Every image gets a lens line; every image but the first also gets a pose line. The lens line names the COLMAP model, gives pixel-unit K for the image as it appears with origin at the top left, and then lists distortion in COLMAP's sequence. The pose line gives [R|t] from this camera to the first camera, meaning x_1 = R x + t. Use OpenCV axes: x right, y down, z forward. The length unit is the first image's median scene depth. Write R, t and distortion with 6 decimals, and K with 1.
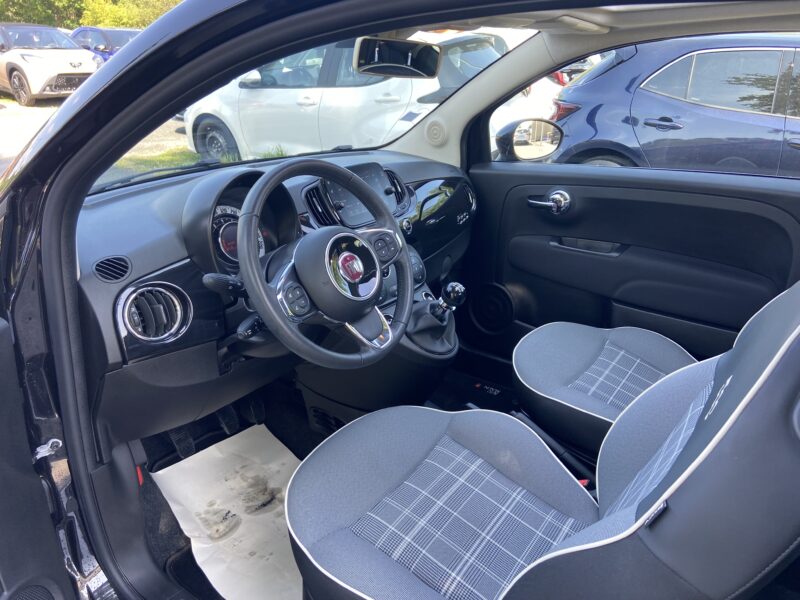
lens RADIAL K [[603.5, 0, 410.6], [0, 603.5, 301.4], [0, 0, 1]] dist [0.127604, -0.170109]
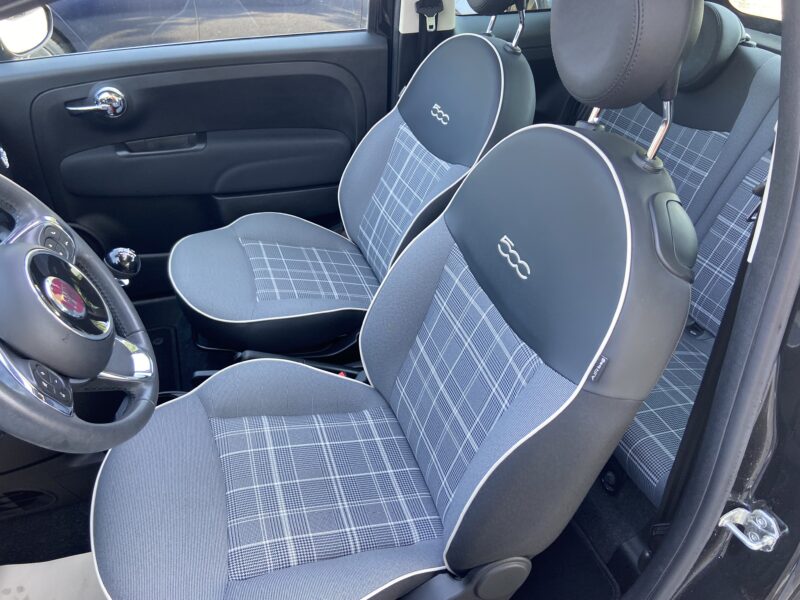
lens RADIAL K [[603.5, 0, 410.6], [0, 603.5, 301.4], [0, 0, 1]] dist [0.127604, -0.170109]
pose [[0.581876, -0.463155, 0.668512, -0.214804], [0.289354, 0.886110, 0.362055, -0.121347], [-0.760063, -0.017234, 0.649621, 0.179095]]
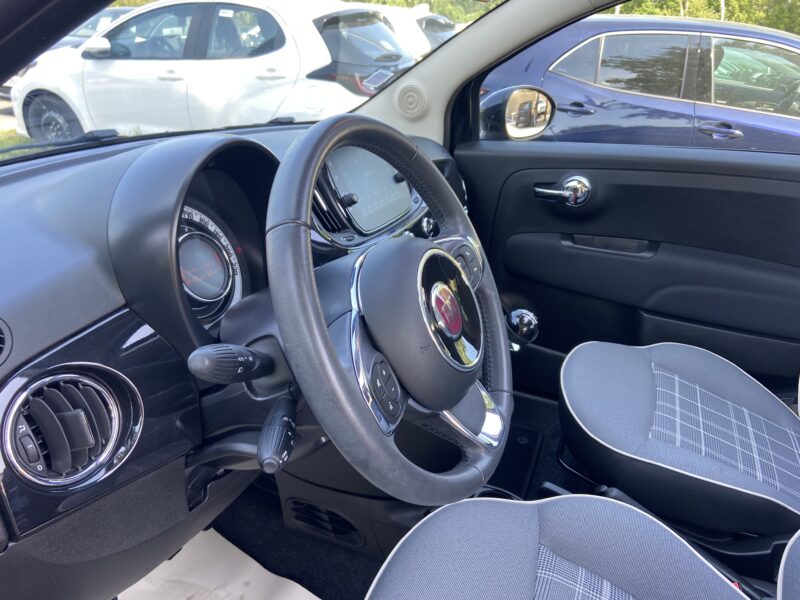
lens RADIAL K [[603.5, 0, 410.6], [0, 603.5, 301.4], [0, 0, 1]] dist [0.127604, -0.170109]
pose [[0.974251, -0.053059, 0.219134, -0.164126], [0.049817, 0.998552, 0.020298, -0.050332], [-0.219894, -0.008859, 0.975484, 0.298297]]
